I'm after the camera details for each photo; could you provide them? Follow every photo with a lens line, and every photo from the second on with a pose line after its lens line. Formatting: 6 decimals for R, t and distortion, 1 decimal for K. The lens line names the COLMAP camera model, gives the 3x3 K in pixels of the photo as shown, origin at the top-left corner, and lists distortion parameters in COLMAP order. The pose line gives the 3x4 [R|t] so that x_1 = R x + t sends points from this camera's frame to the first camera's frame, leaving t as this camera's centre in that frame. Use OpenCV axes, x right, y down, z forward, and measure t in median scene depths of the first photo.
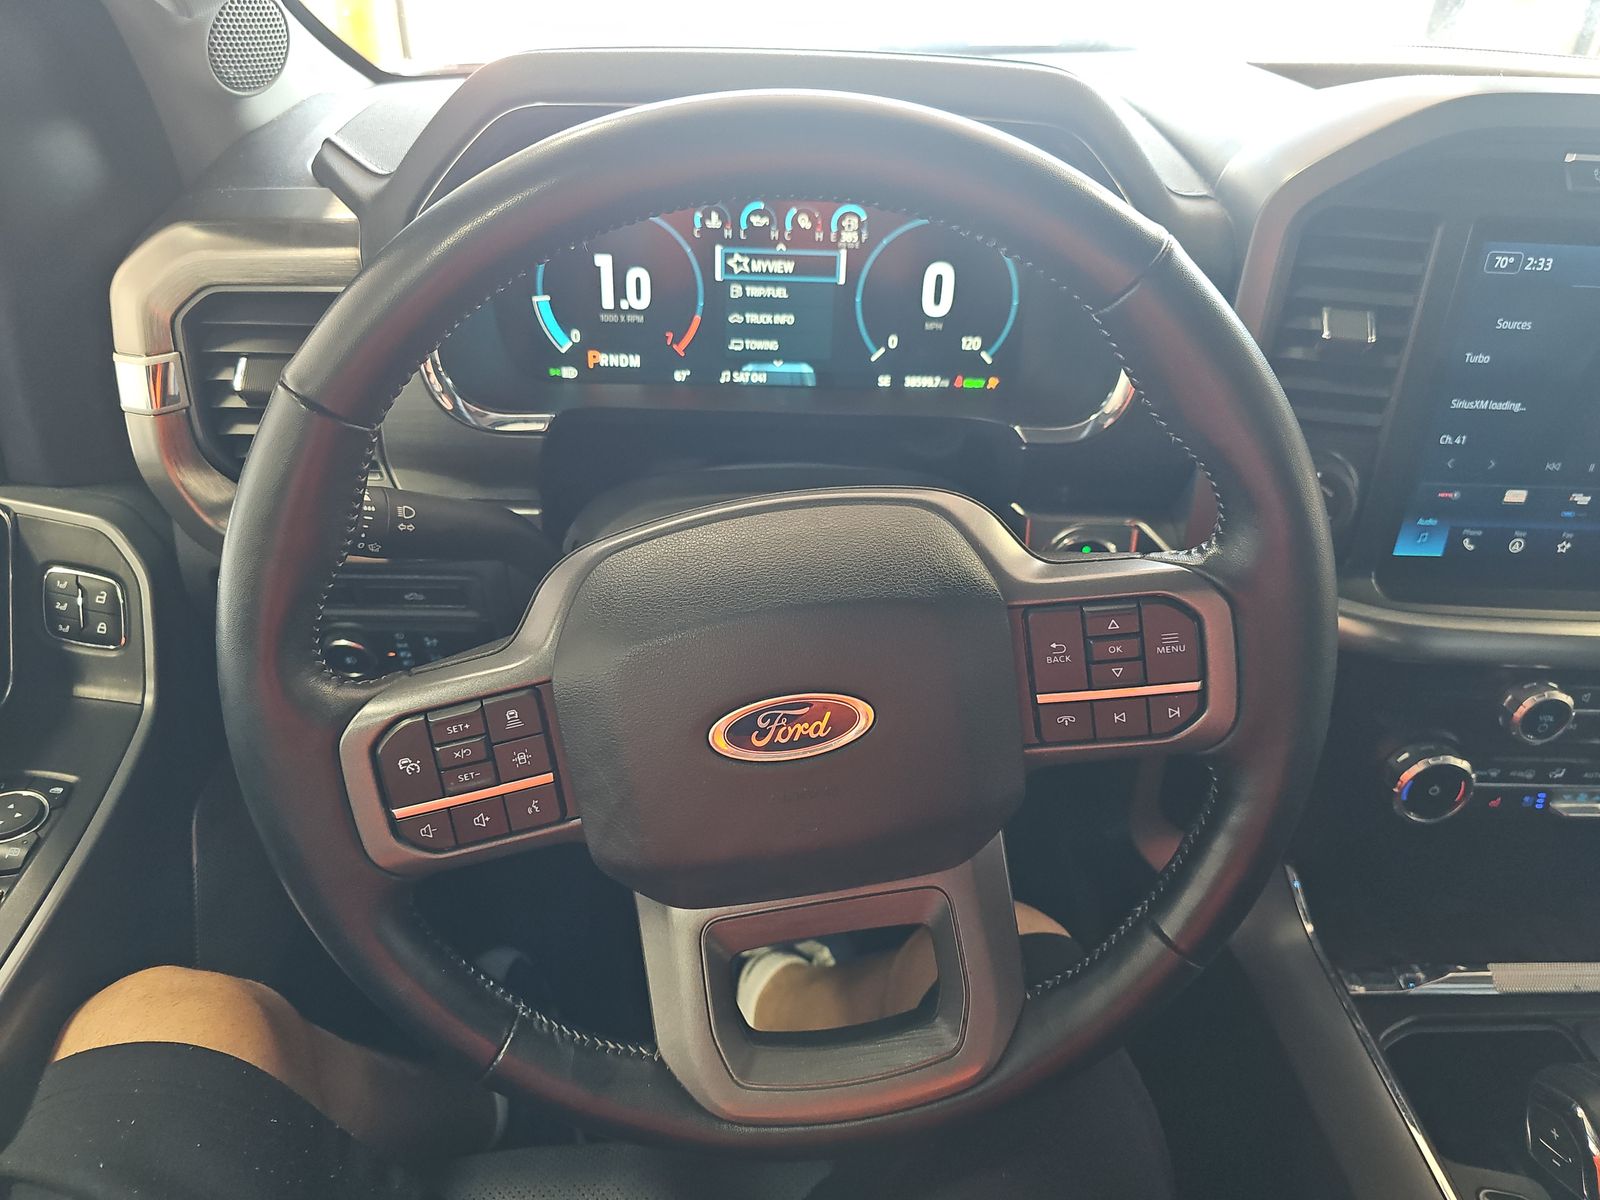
lens RADIAL K [[1092.6, 0, 796.0], [0, 1092.6, 614.9], [0, 0, 1]] dist [0.047899, -0.083766]
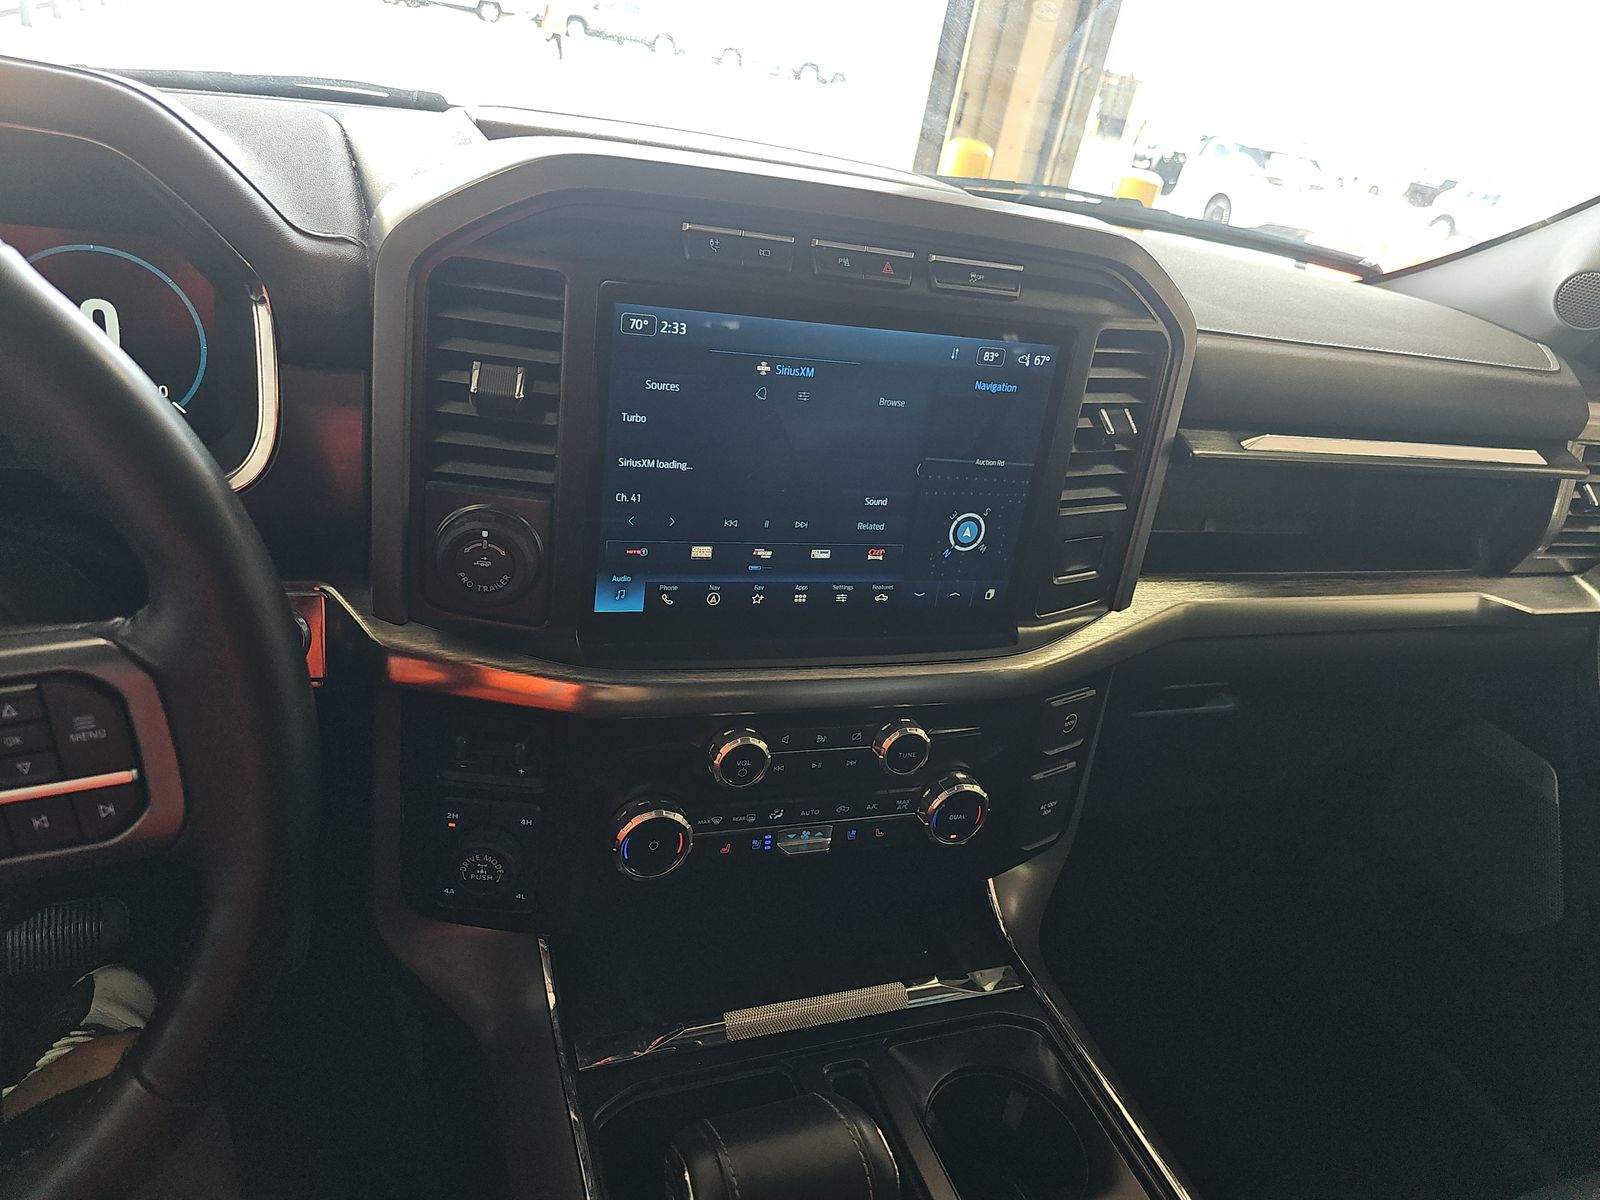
lens RADIAL K [[1092.6, 0, 796.0], [0, 1092.6, 614.9], [0, 0, 1]] dist [0.047899, -0.083766]
pose [[0.930494, -0.035711, 0.364563, 0.363879], [0.057764, 0.997089, -0.049762, 0.008072], [-0.361724, 0.067362, 0.929848, 0.009094]]
